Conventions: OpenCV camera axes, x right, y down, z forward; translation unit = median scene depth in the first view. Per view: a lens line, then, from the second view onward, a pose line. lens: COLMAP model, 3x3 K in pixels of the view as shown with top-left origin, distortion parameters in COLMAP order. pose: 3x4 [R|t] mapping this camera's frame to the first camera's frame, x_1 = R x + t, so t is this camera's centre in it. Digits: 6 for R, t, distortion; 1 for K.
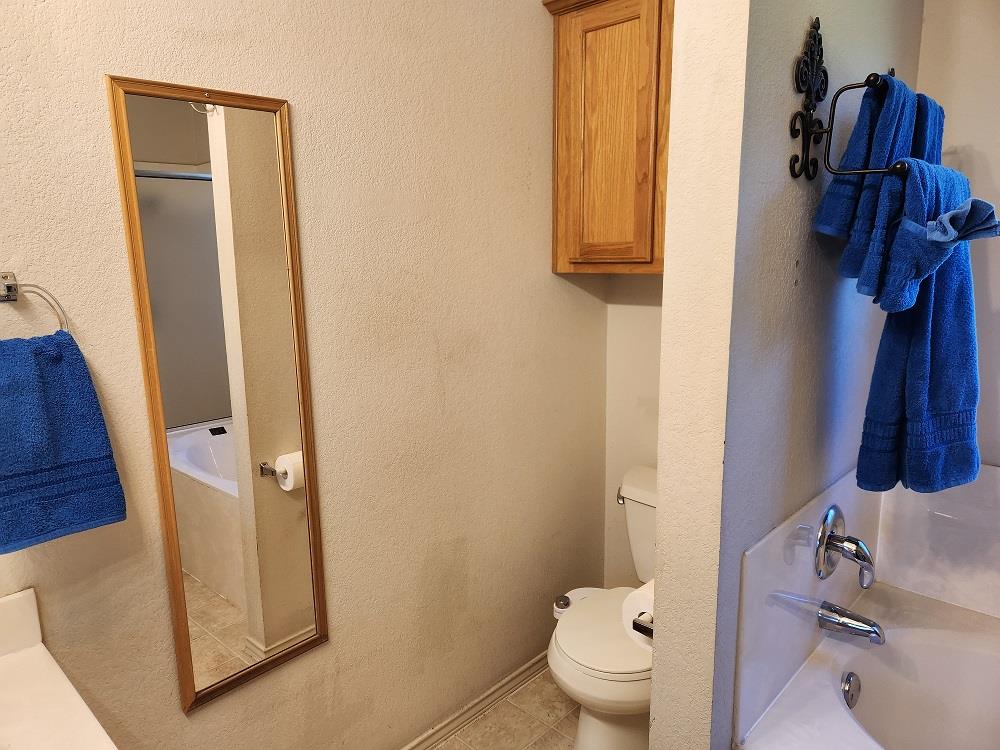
lens RADIAL K [[678.2, 0, 500.3], [0, 678.2, 374.7], [0, 0, 1]] dist [0.047979, -0.007281]
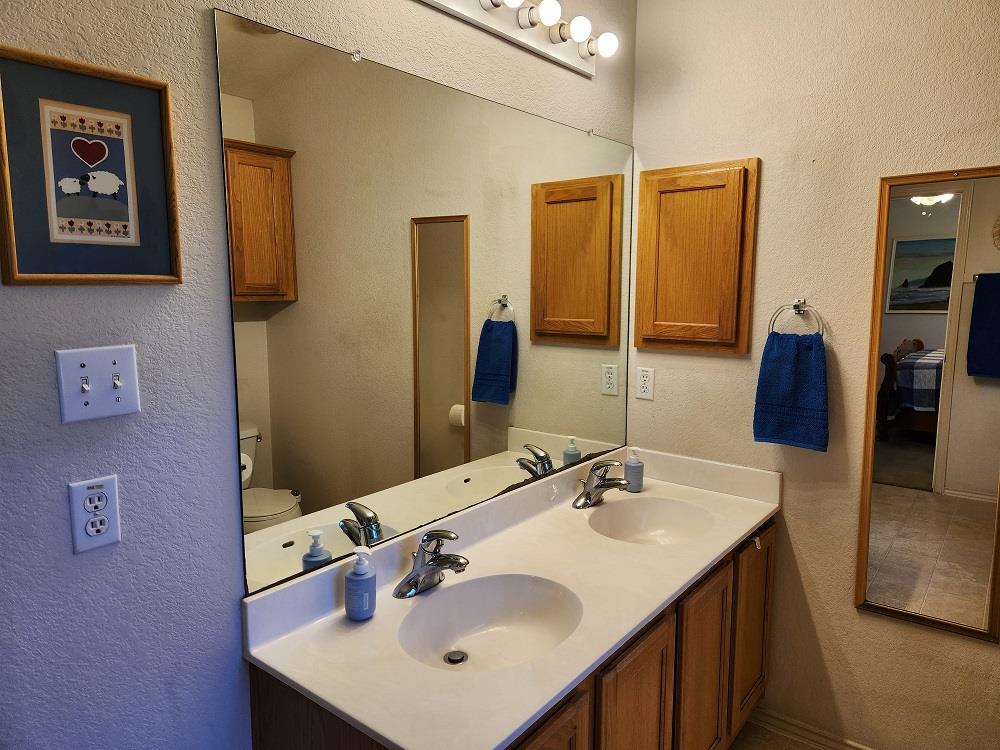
lens RADIAL K [[678.2, 0, 499.7], [0, 678.2, 375.5], [0, 0, 1]] dist [0.047979, -0.007281]
pose [[0.085268, 0.149743, -0.985041, 0.910170], [-0.187240, 0.973436, 0.131771, -0.032854], [0.978606, 0.173203, 0.111041, 0.043236]]
